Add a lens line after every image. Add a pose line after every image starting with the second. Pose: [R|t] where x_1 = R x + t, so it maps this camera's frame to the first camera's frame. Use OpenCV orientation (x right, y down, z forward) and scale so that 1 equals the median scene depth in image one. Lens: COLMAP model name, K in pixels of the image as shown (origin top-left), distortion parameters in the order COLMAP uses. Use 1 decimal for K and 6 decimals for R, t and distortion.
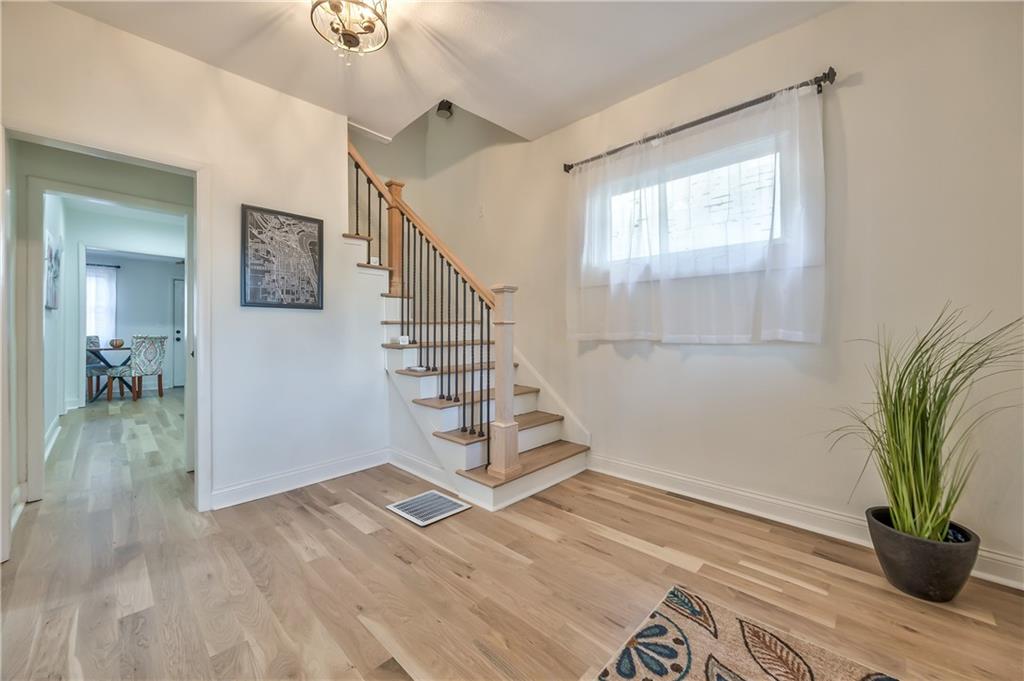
lens RADIAL K [[402.2, 0, 512.3], [0, 402.2, 331.4], [0, 0, 1]] dist [-0.000994, -0.000072]
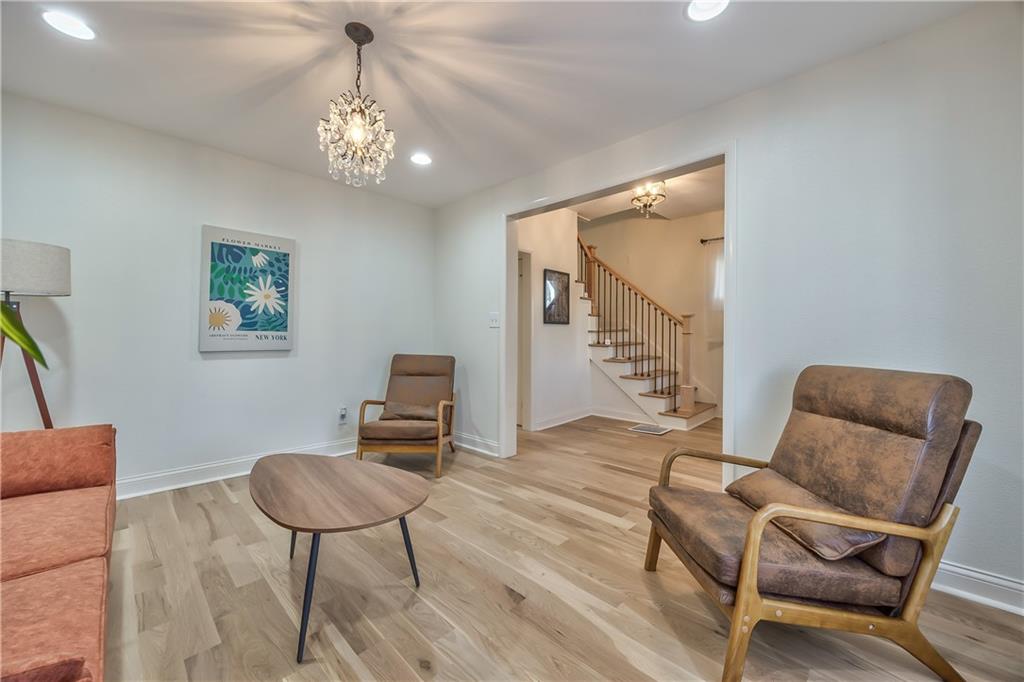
lens RADIAL K [[392.9, 0, 513.3], [0, 392.9, 335.1], [0, 0, 1]] dist [-0.001018, -0.000091]
pose [[0.999987, 0.004298, -0.002902, -0.777037], [-0.004282, 0.999976, 0.005411, -0.016826], [0.002925, -0.005398, 0.999981, -0.786916]]
